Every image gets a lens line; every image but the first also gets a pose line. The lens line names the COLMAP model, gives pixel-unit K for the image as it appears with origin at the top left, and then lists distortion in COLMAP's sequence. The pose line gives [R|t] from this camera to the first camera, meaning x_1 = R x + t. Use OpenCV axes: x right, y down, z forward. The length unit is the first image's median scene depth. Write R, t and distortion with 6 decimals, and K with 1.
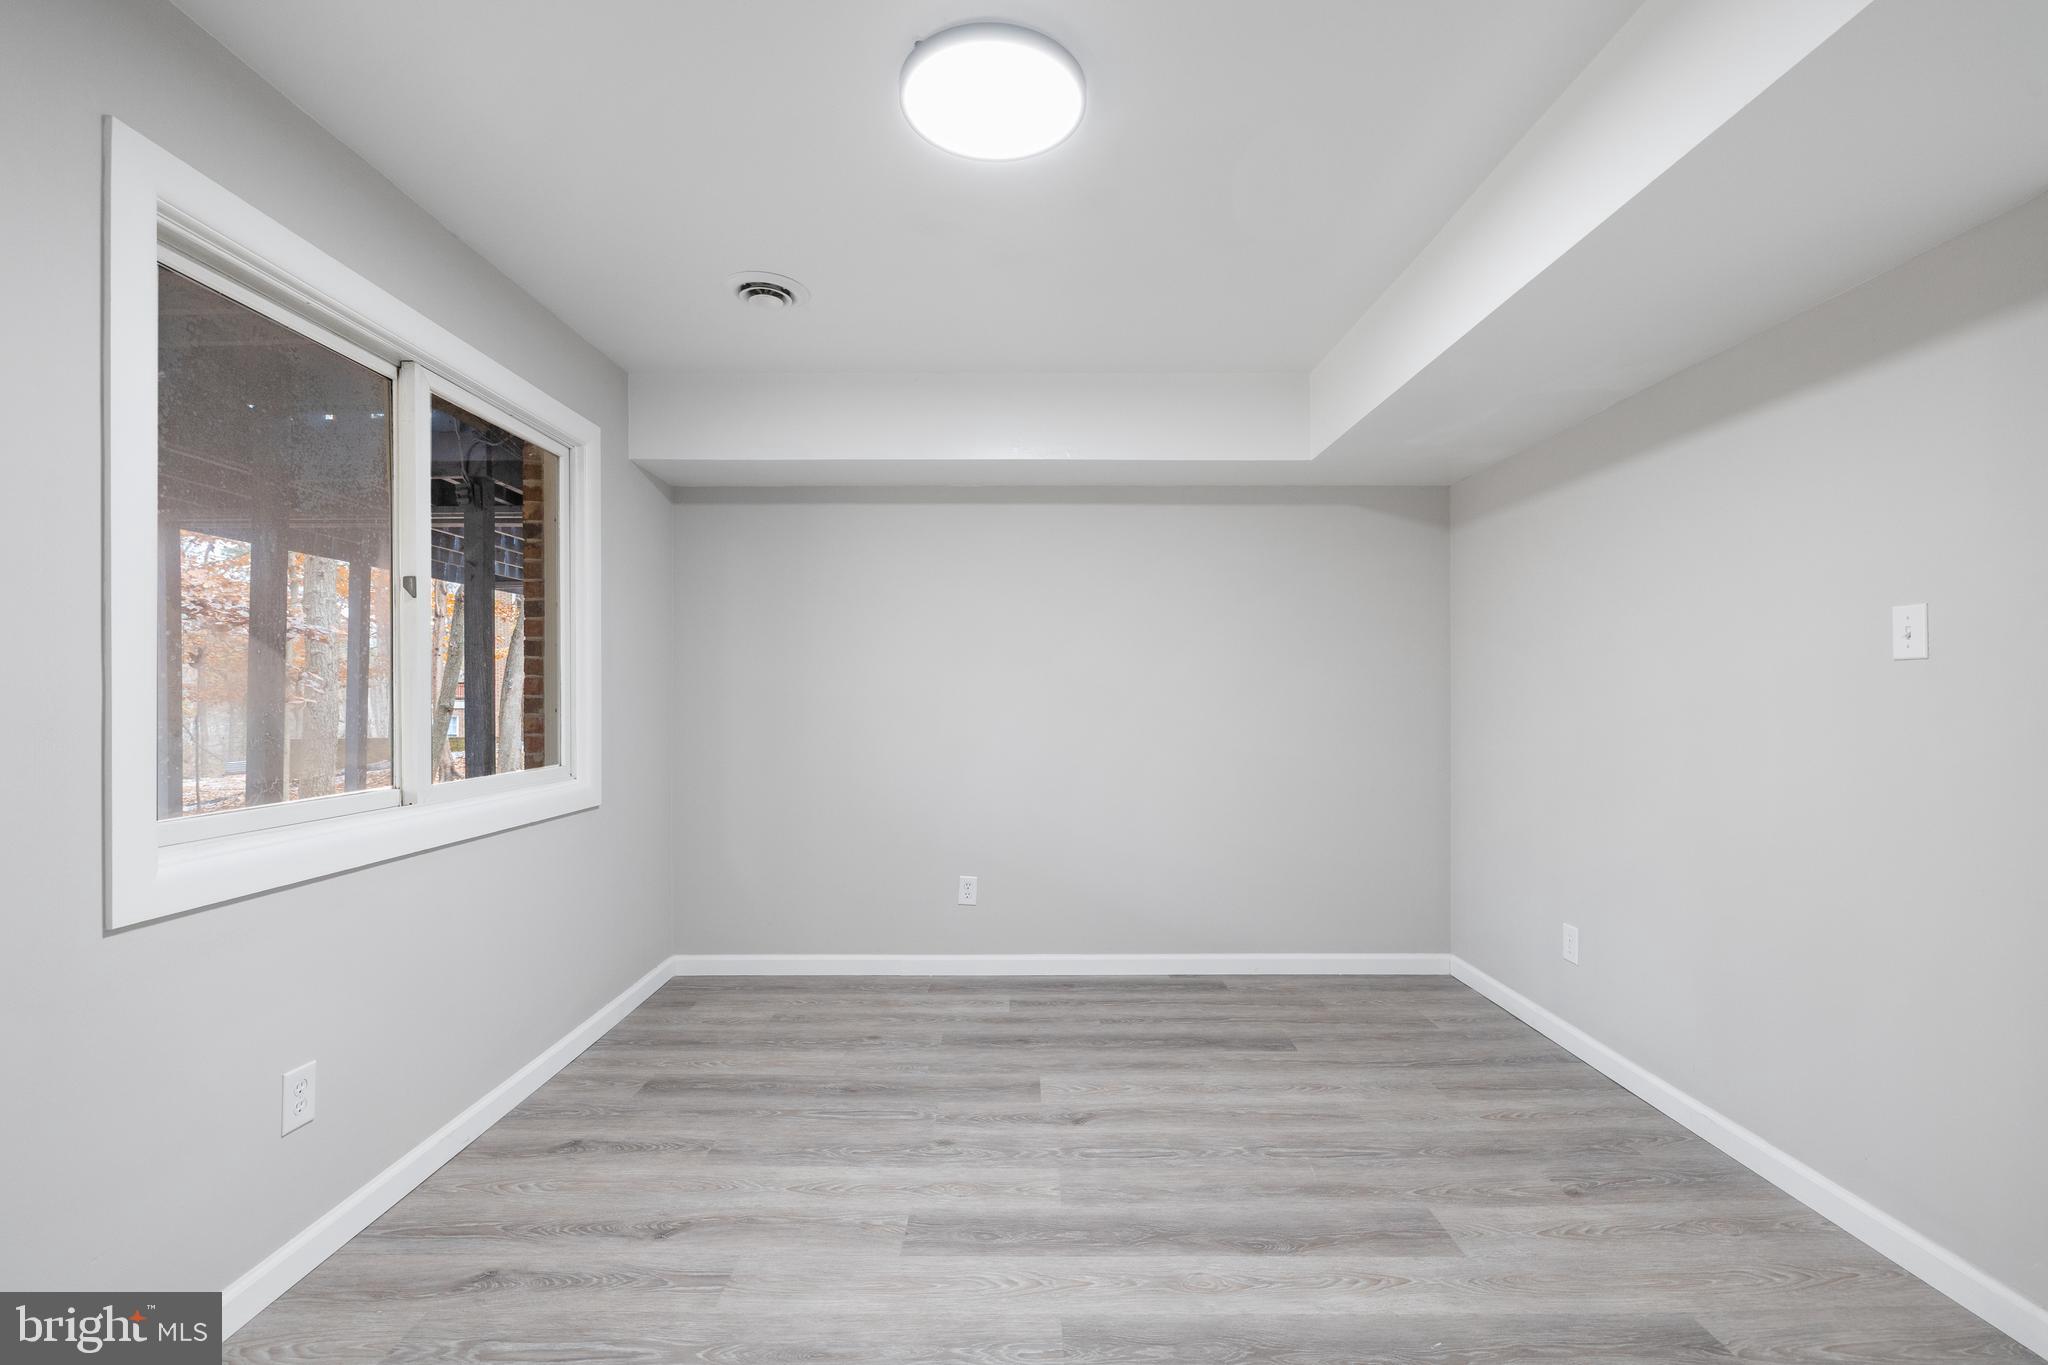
lens RADIAL K [[861.9, 0, 1027.4], [0, 861.9, 694.4], [0, 0, 1]] dist [0.000585, 0.000996]
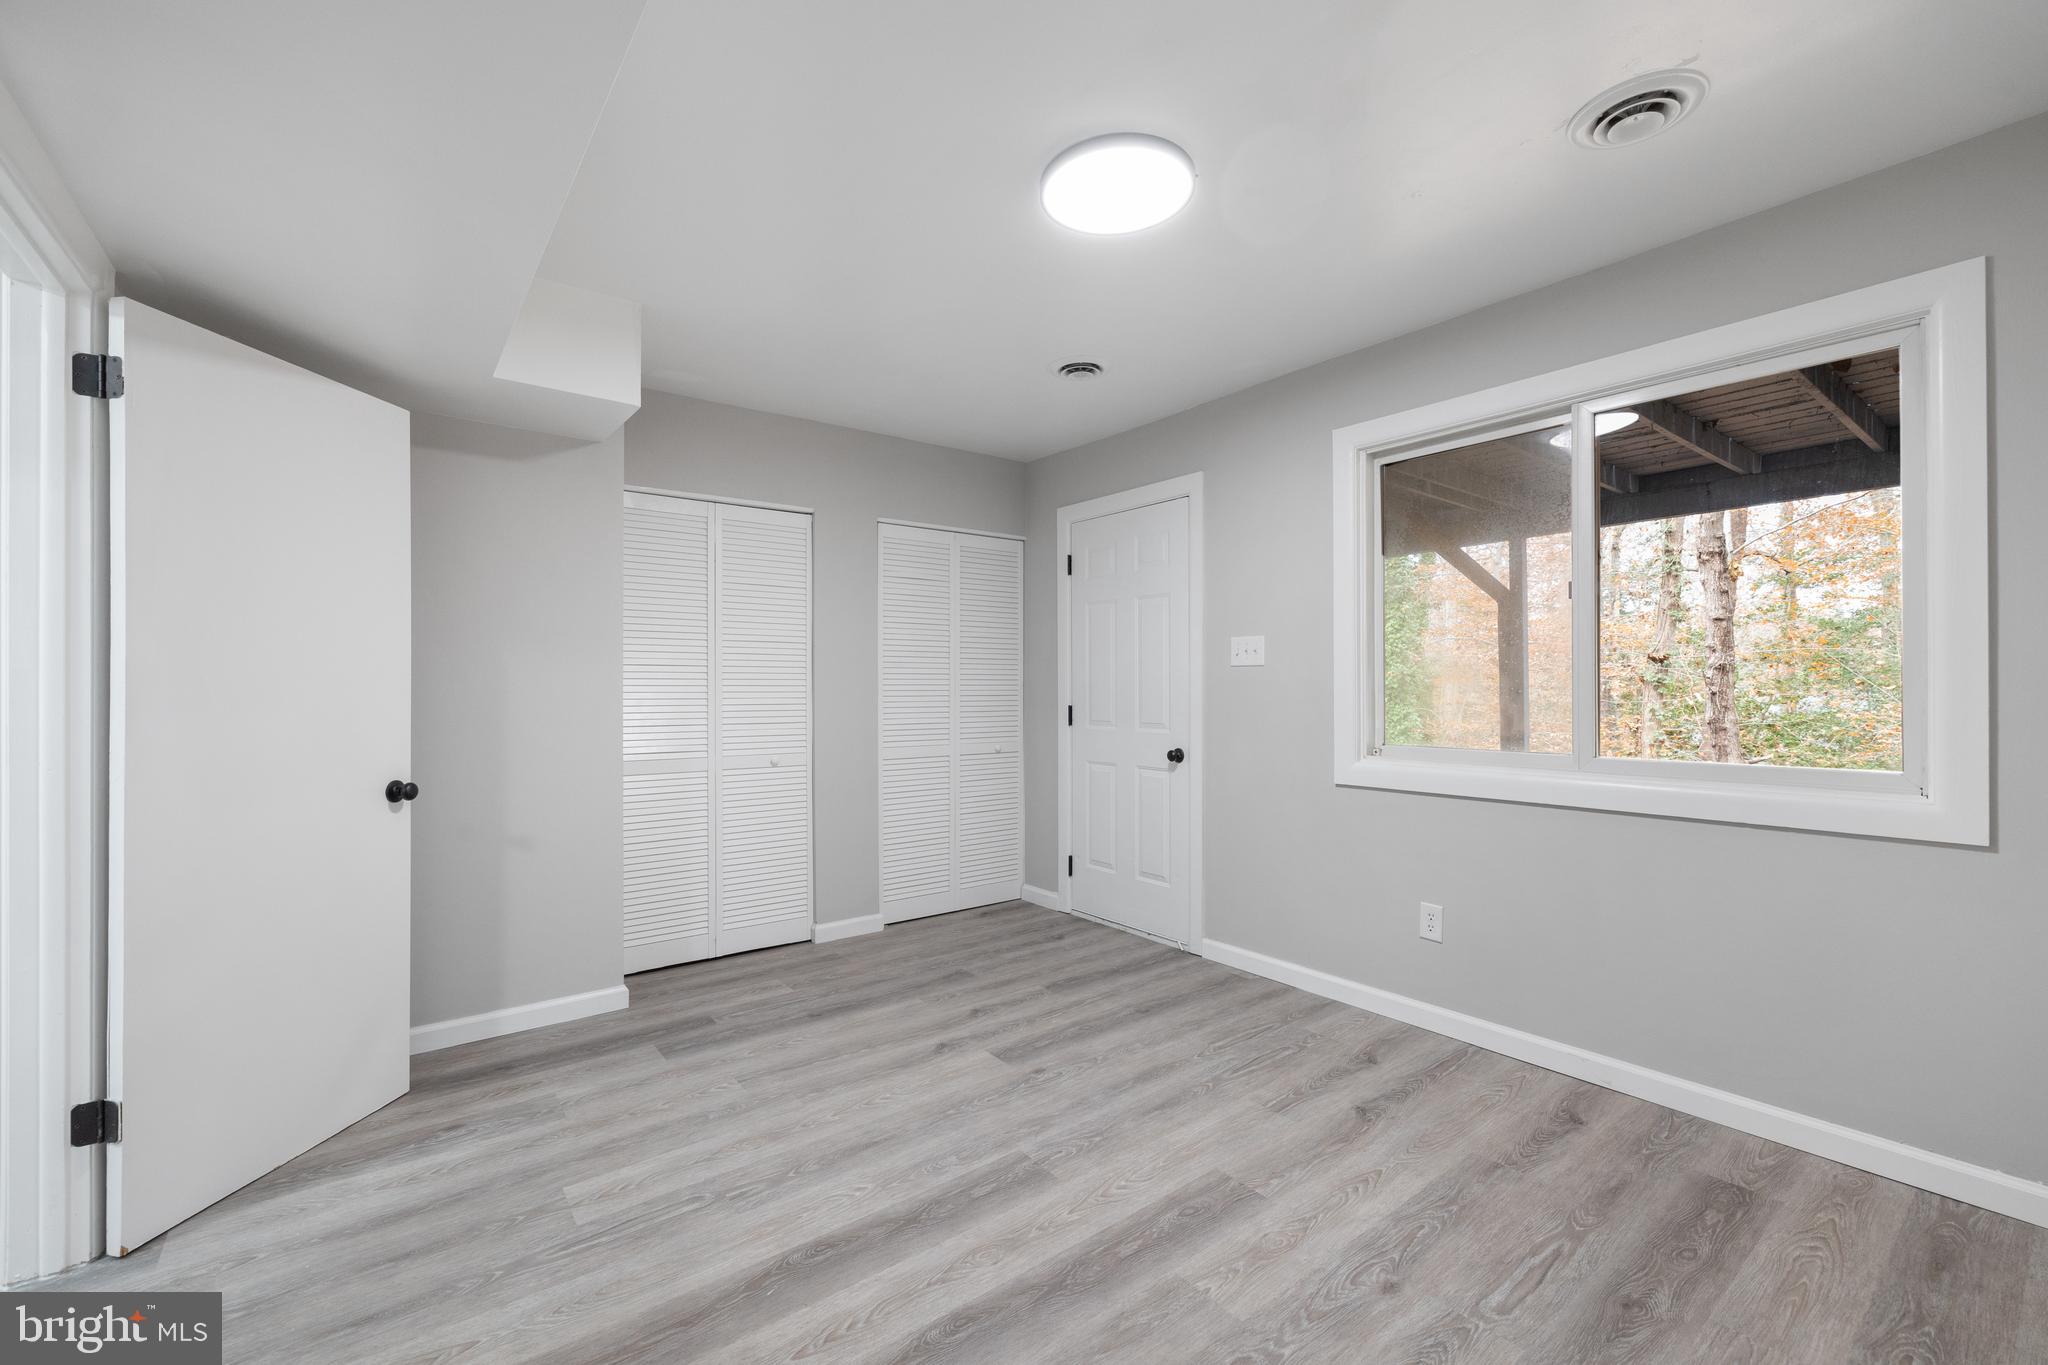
lens RADIAL K [[861.9, 0, 1022.4], [0, 861.9, 683.7], [0, 0, 1]] dist [0.000585, 0.000996]
pose [[-0.794765, 0.002827, -0.606911, 0.557472], [0.007106, 0.999964, -0.004648, 0.007101], [0.606876, -0.008007, -0.794756, 1.304834]]
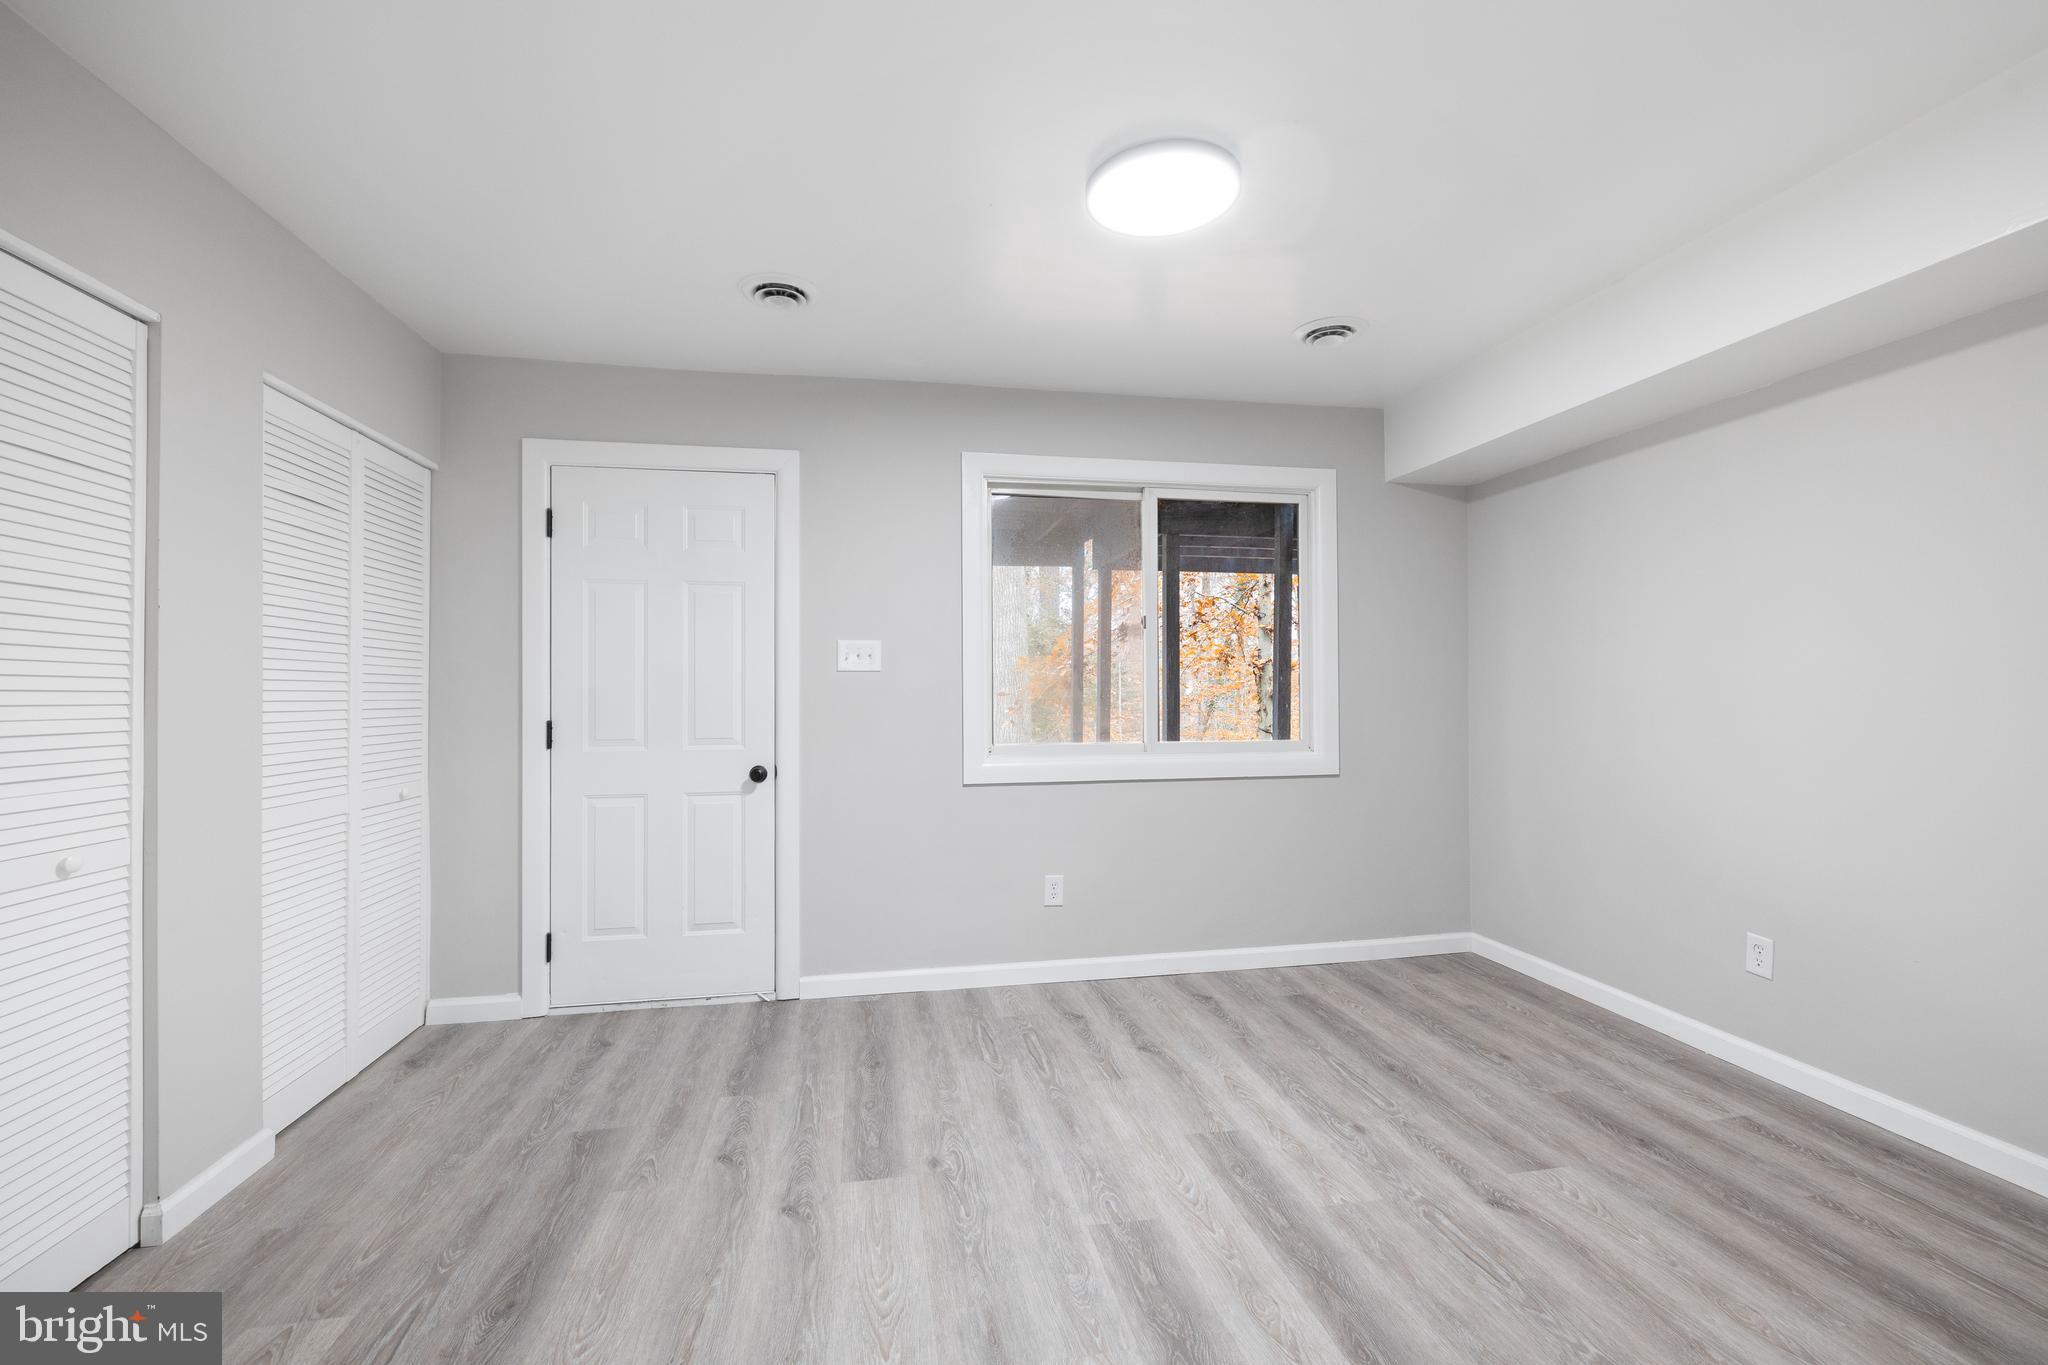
lens RADIAL K [[861.9, 0, 1029.3], [0, 861.9, 683.0], [0, 0, 1]] dist [0.000585, 0.000996]
pose [[0.186306, -0.009863, -0.982442, 0.770533], [0.008193, 0.999930, -0.008485, 0.005689], [0.982458, -0.006468, 0.186374, 0.409645]]
